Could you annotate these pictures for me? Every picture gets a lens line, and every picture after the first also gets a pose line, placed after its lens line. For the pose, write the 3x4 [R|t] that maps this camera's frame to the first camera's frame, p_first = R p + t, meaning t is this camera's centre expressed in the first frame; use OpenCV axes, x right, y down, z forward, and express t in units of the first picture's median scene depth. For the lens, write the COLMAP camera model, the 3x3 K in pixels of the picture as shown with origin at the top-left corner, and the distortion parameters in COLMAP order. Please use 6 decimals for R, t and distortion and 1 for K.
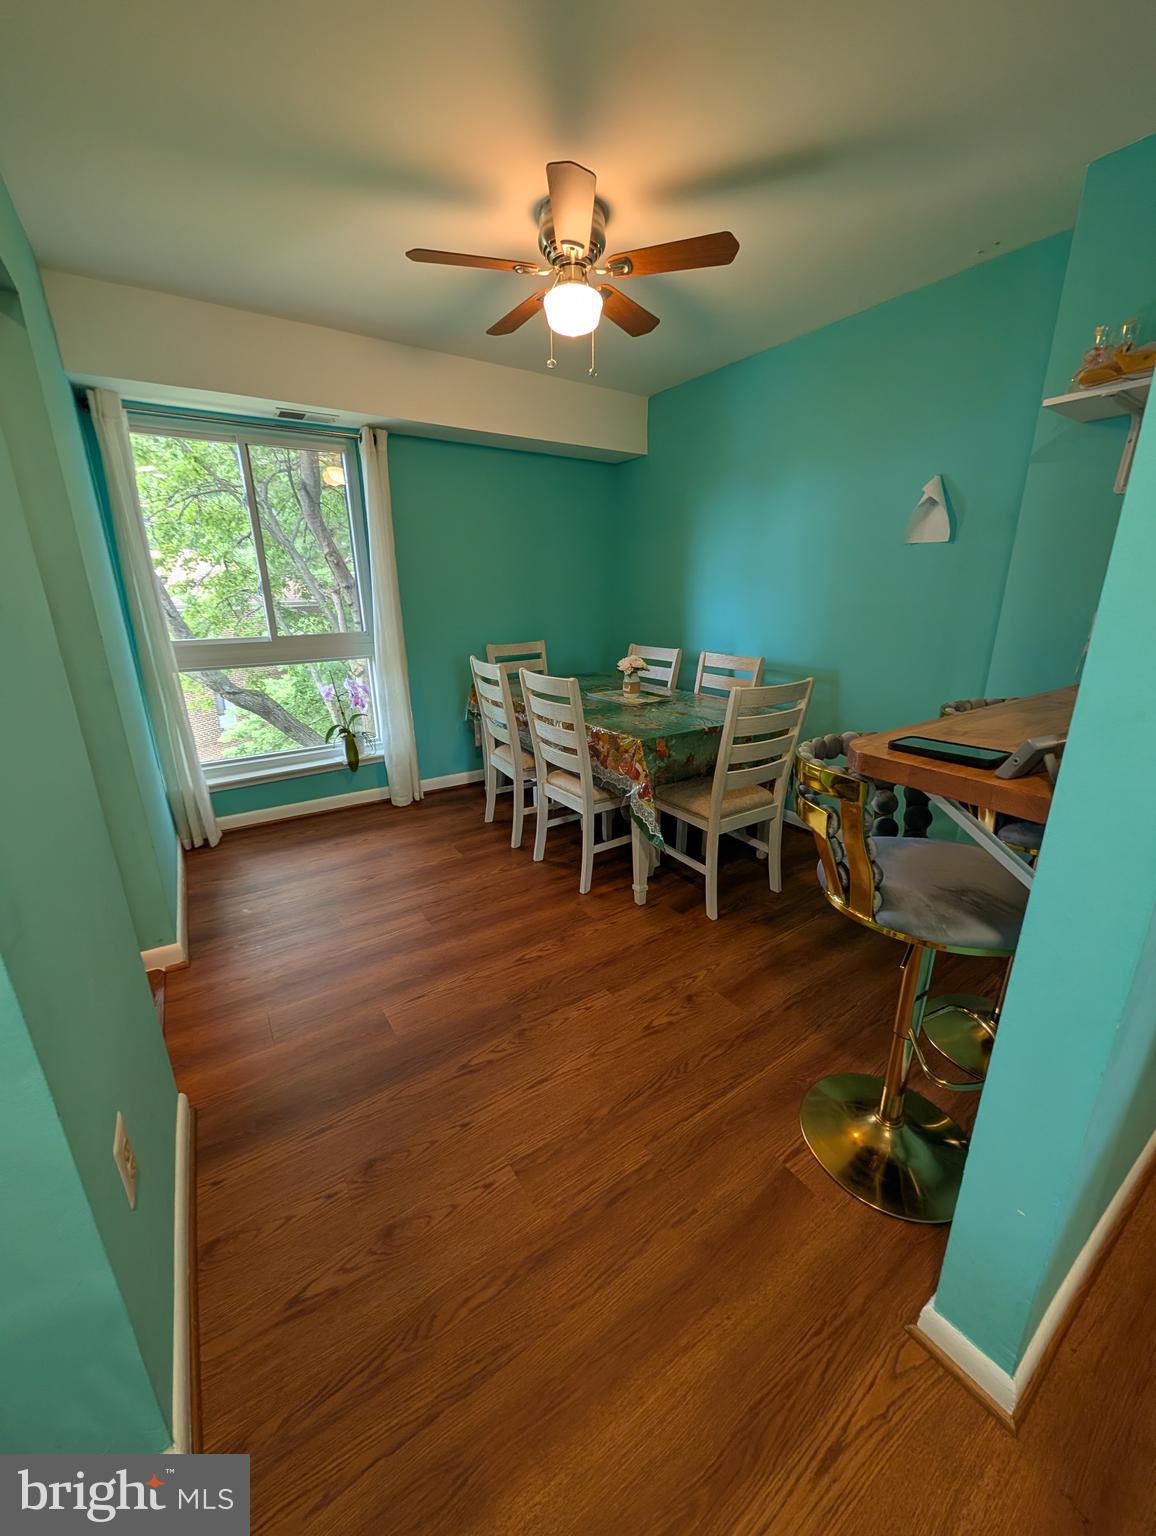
lens RADIAL K [[580.0, 0, 587.7], [0, 580.0, 765.2], [0, 0, 1]] dist [-0.002336, 0.000653]
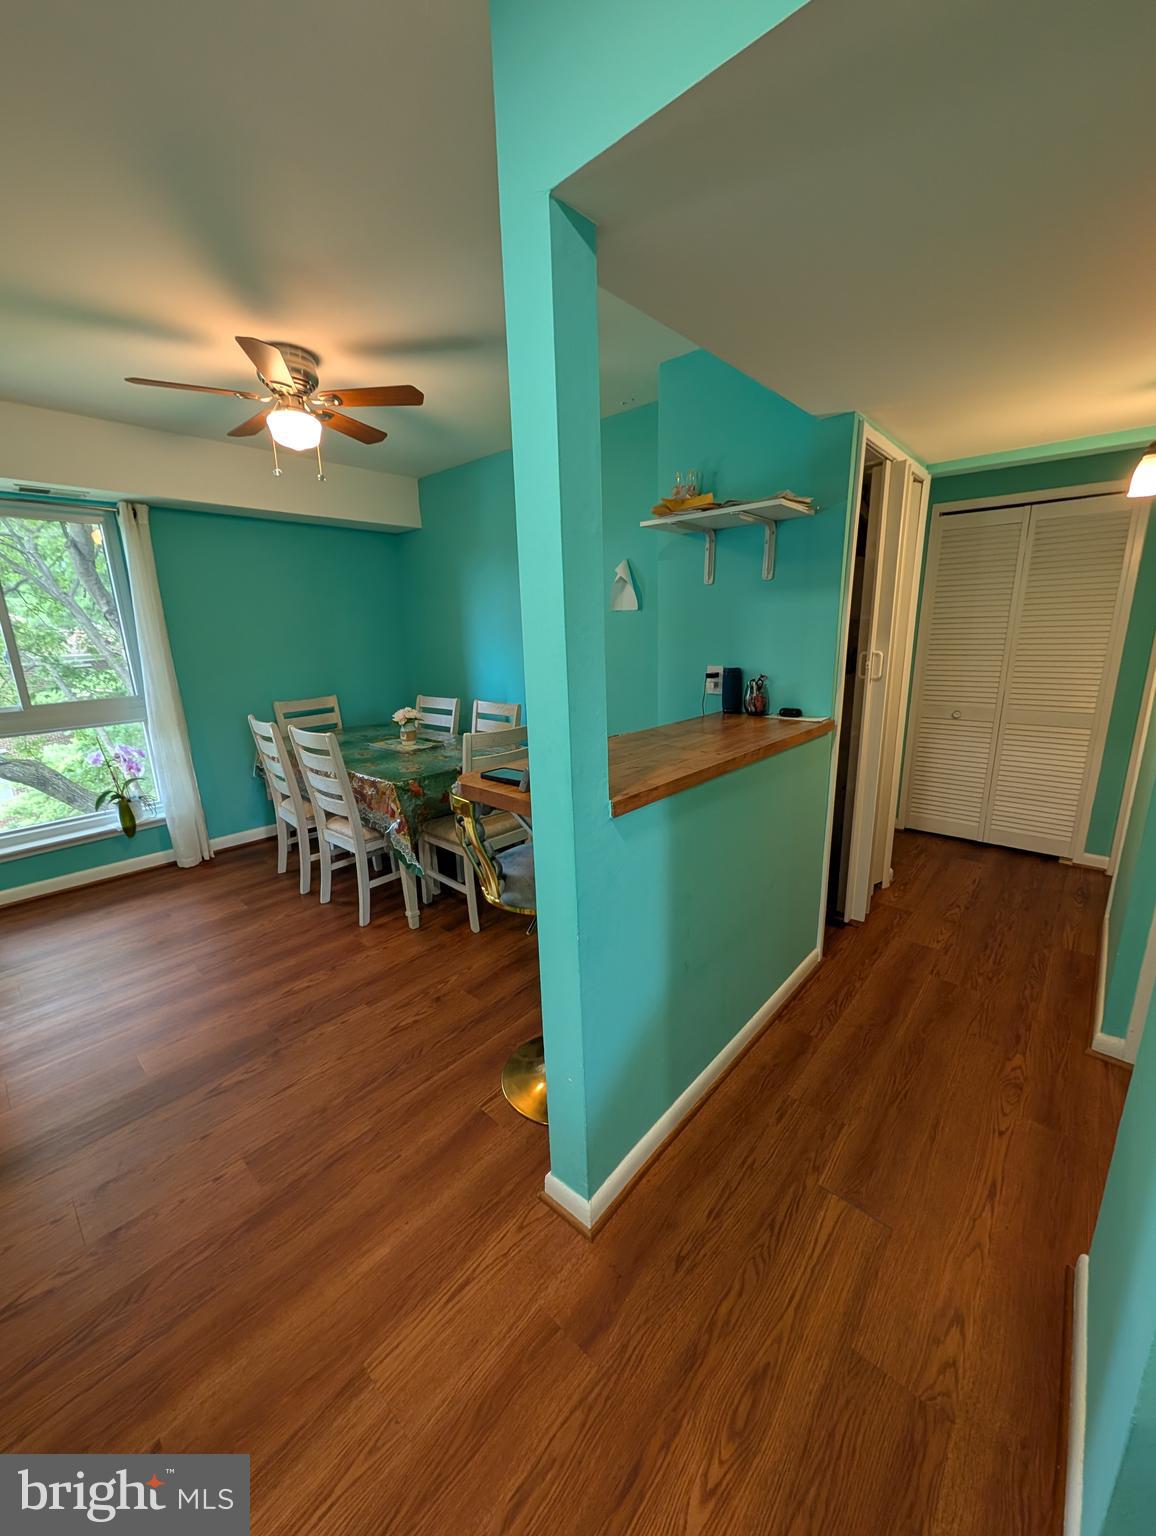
lens RADIAL K [[580.0, 0, 588.8], [0, 580.0, 765.2], [0, 0, 1]] dist [-0.002336, 0.000653]
pose [[0.970003, -0.072650, 0.231982, 0.185608], [0.087934, 0.994538, -0.056223, 0.018766], [-0.226630, 0.074936, 0.971094, -0.194806]]
